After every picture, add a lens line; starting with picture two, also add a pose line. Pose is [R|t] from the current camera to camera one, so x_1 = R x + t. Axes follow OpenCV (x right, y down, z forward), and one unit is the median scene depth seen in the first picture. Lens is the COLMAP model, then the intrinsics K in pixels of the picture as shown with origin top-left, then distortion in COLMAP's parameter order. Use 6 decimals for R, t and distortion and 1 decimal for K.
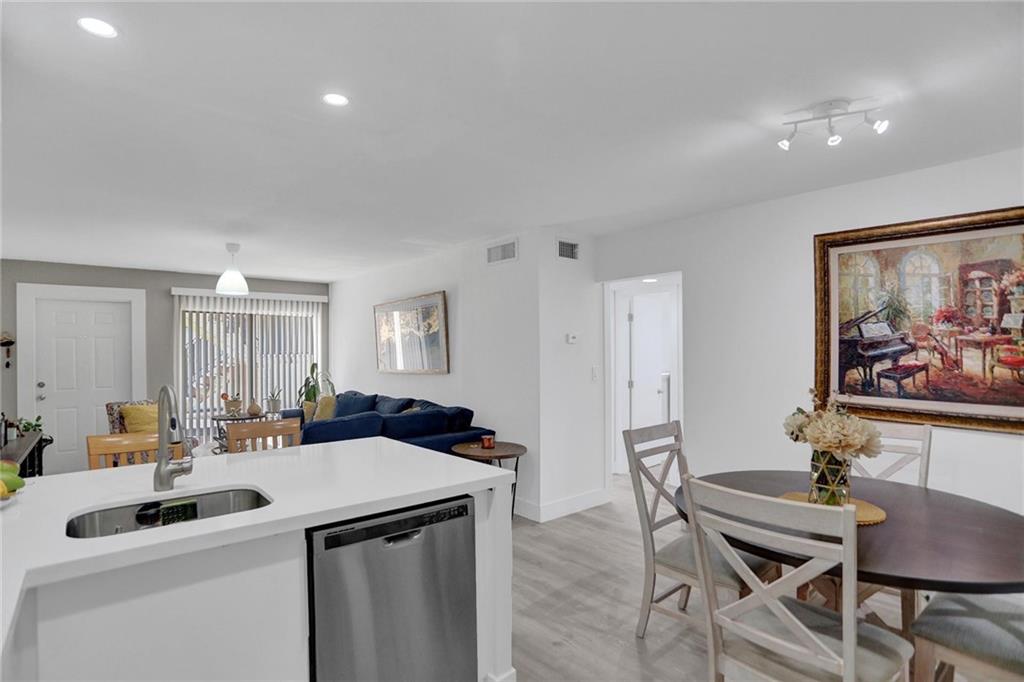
lens RADIAL K [[523.5, 0, 511.5], [0, 523.5, 347.8], [0, 0, 1]] dist [-0.060477, 0.027812]
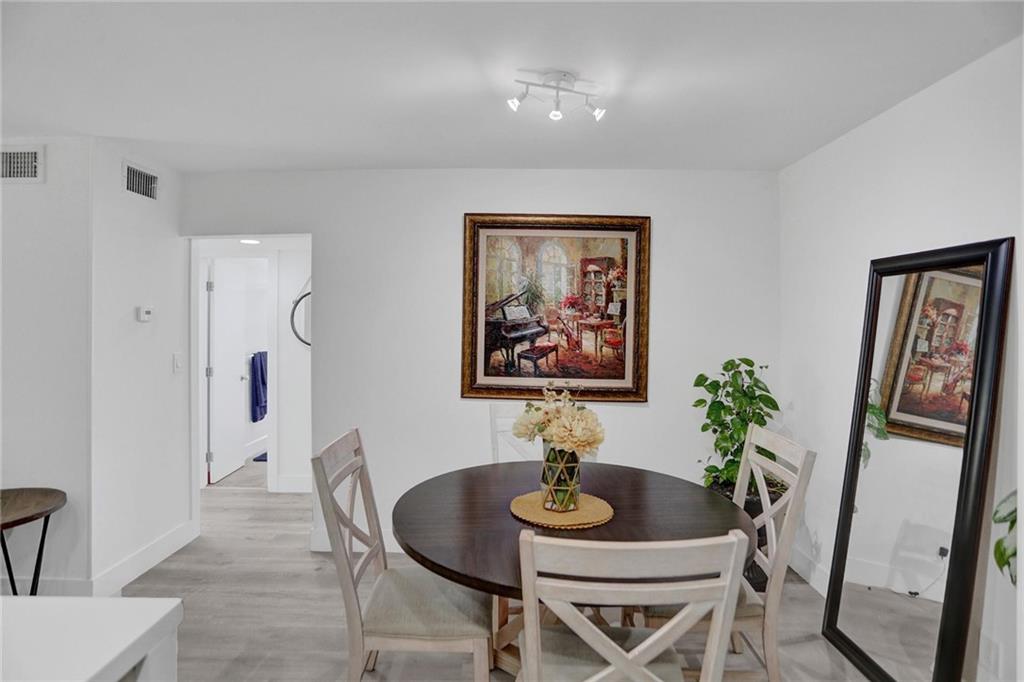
lens RADIAL K [[523.5, 0, 502.4], [0, 523.5, 318.3], [0, 0, 1]] dist [-0.060477, 0.027812]
pose [[0.663419, 0.008958, 0.748195, -0.108358], [-0.007473, 0.999958, -0.005346, -0.018259], [-0.748211, -0.002045, 0.663457, 0.318718]]
